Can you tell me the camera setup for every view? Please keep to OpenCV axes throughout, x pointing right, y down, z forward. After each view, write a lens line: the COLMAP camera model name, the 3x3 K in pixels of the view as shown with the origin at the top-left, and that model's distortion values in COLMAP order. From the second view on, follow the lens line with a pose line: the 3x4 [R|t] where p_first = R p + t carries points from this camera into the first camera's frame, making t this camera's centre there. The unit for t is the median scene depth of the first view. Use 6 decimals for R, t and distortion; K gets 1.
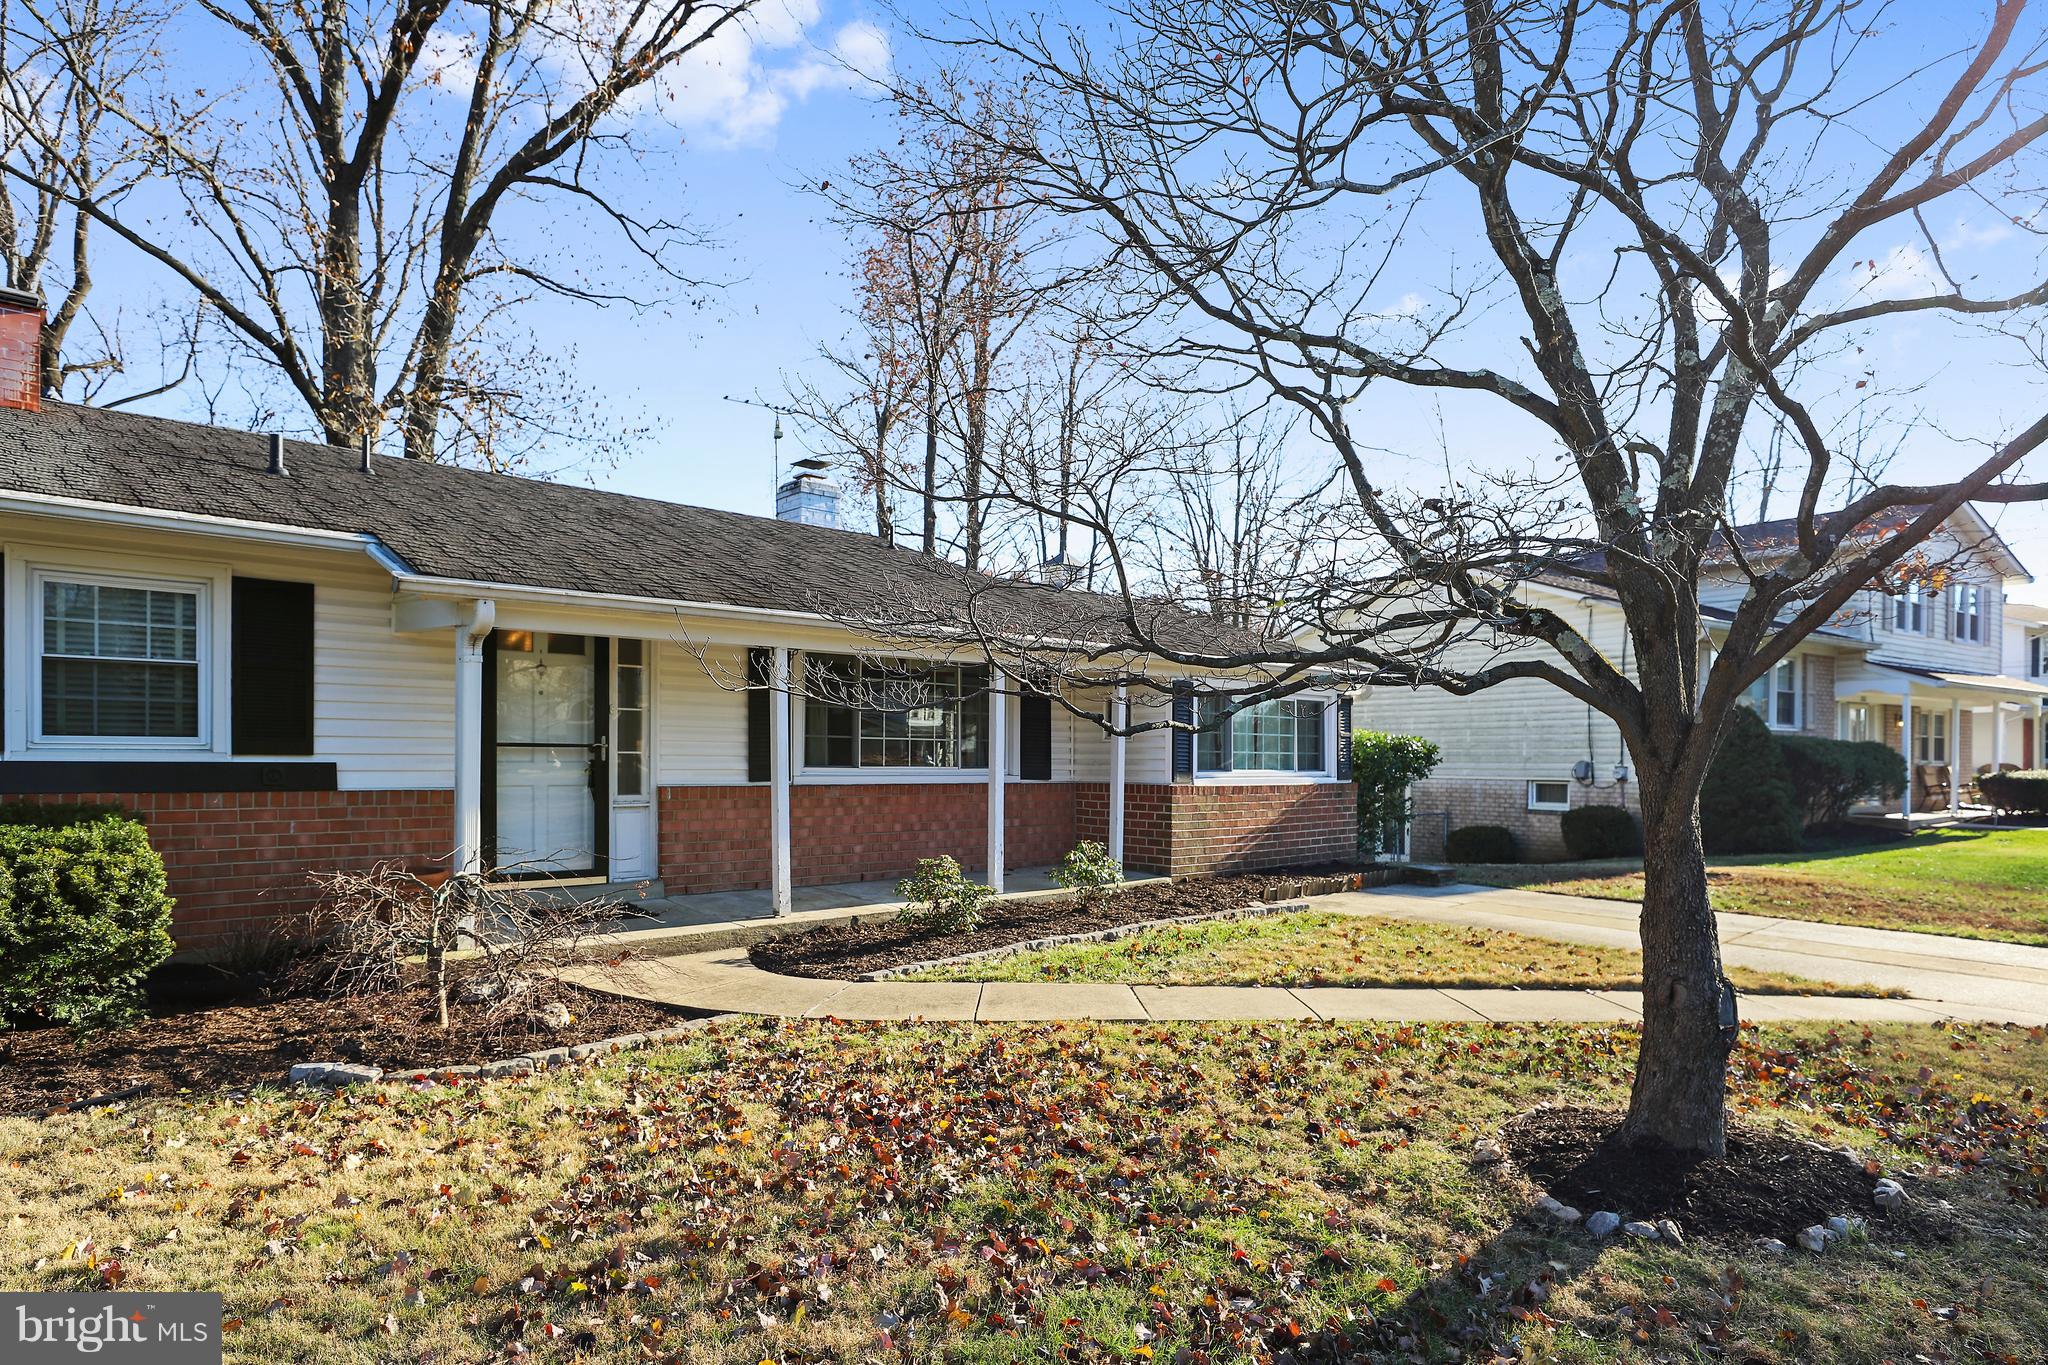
lens RADIAL K [[1151.3, 0, 982.2], [0, 1151.3, 721.1], [0, 0, 1]] dist [-0.002773, 0.000601]
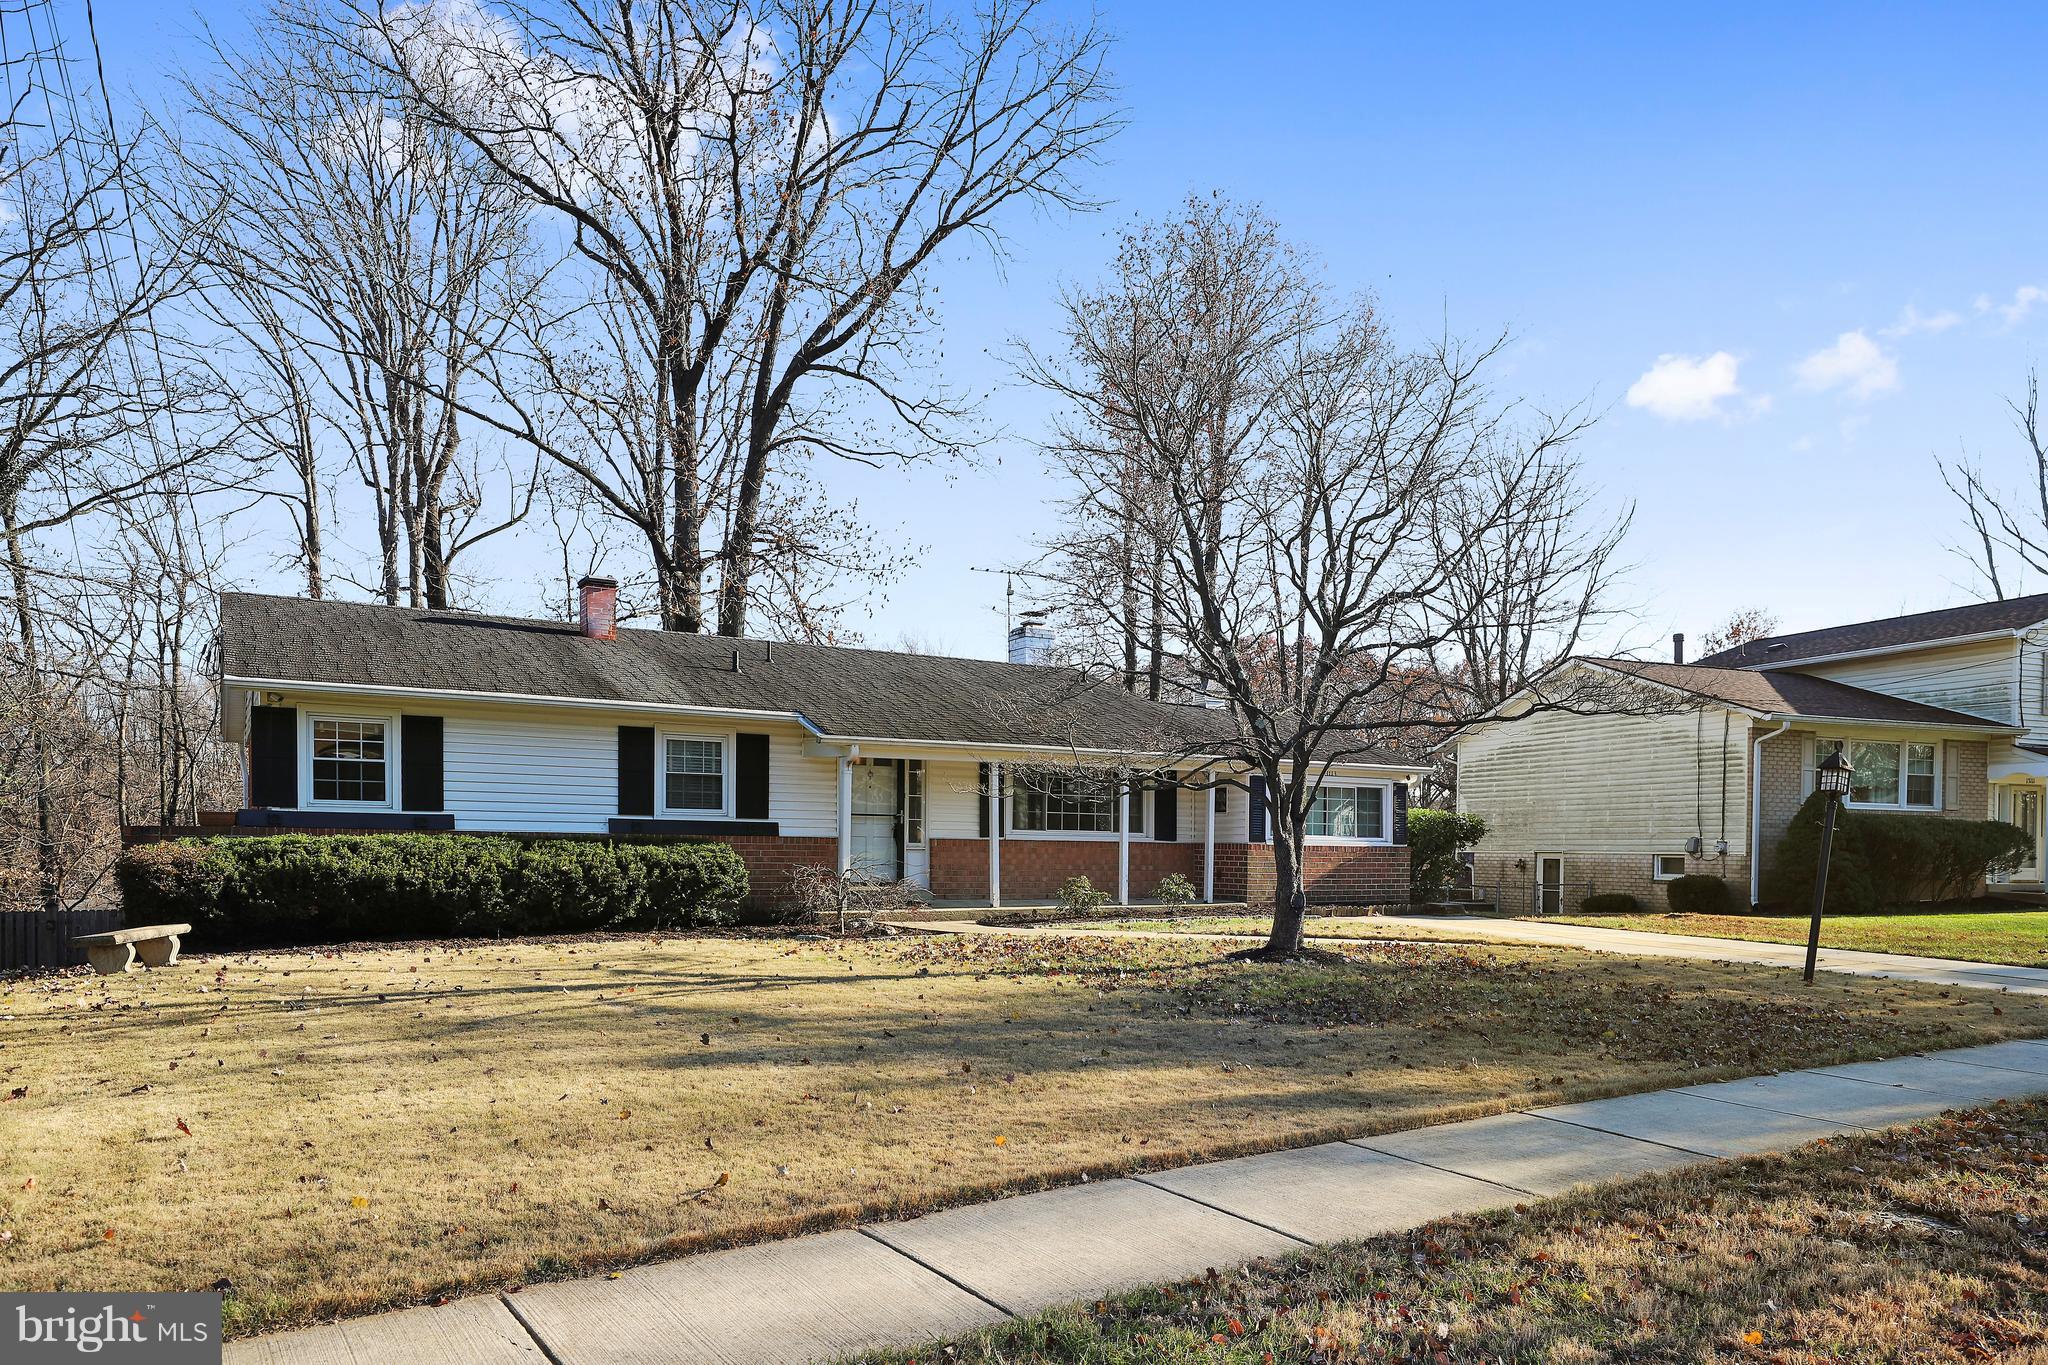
lens RADIAL K [[1261.1, 0, 1016.1], [0, 1261.1, 722.1], [0, 0, 1]] dist [-0.005466, 0.002395]
pose [[0.981656, -0.013443, -0.190184, 0.175407], [0.000798, 0.997792, -0.066411, 0.004939], [0.190657, 0.065041, 0.979500, -0.705348]]
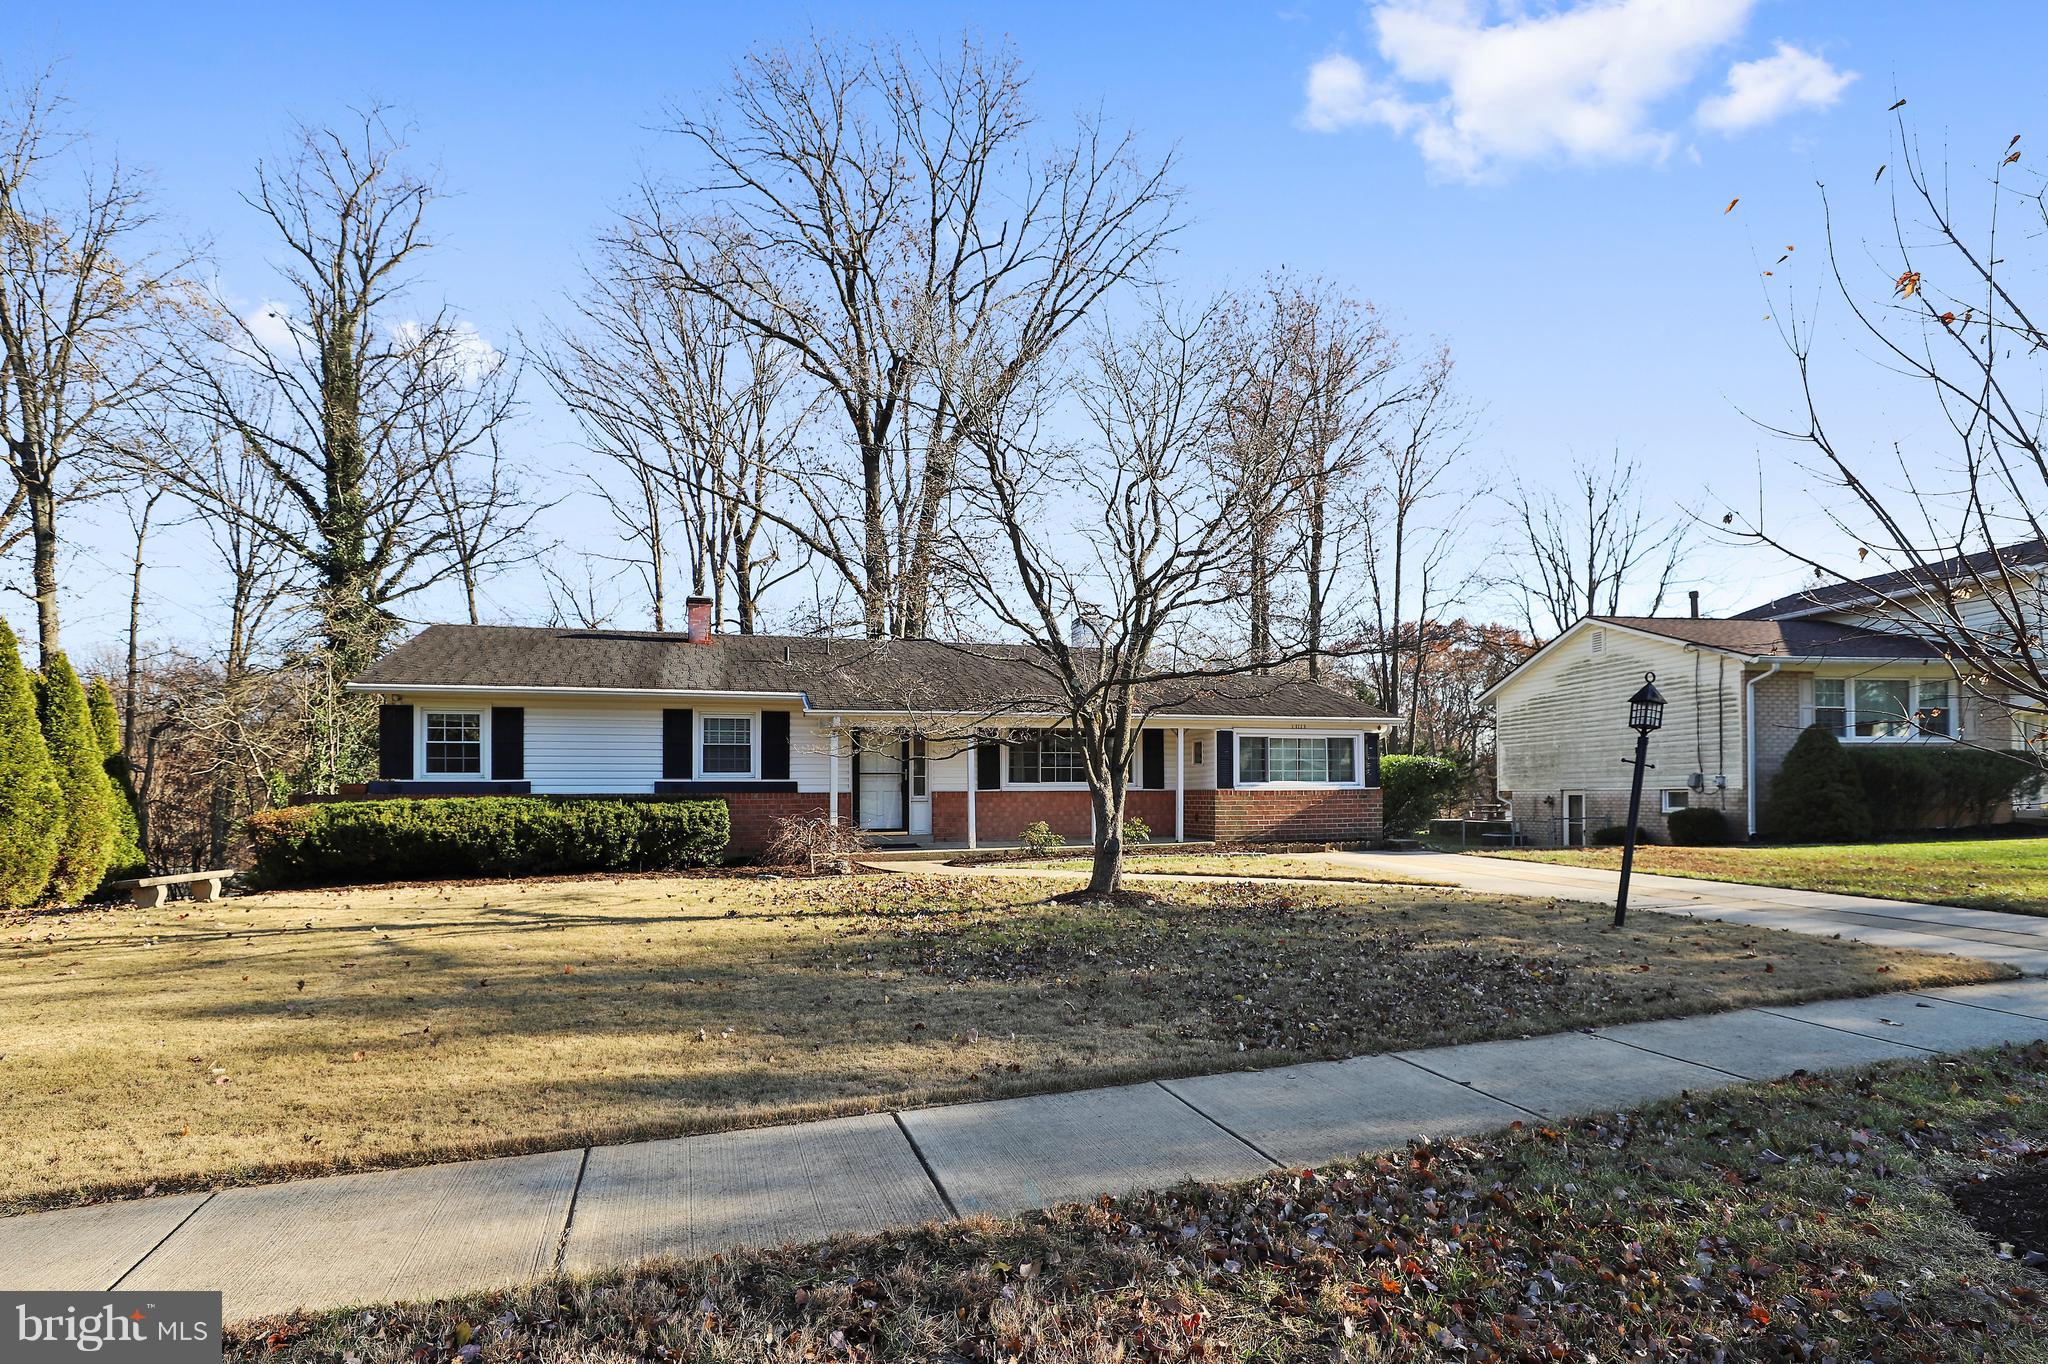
lens RADIAL K [[941.8, 0, 1016.5], [0, 941.8, 686.0], [0, 0, 1]] dist [-0.038511, 0.012147]
pose [[0.918301, -0.059669, -0.391361, 0.441934], [0.027863, 0.995866, -0.086457, 0.011647], [0.394901, 0.068489, 0.916167, -0.450667]]
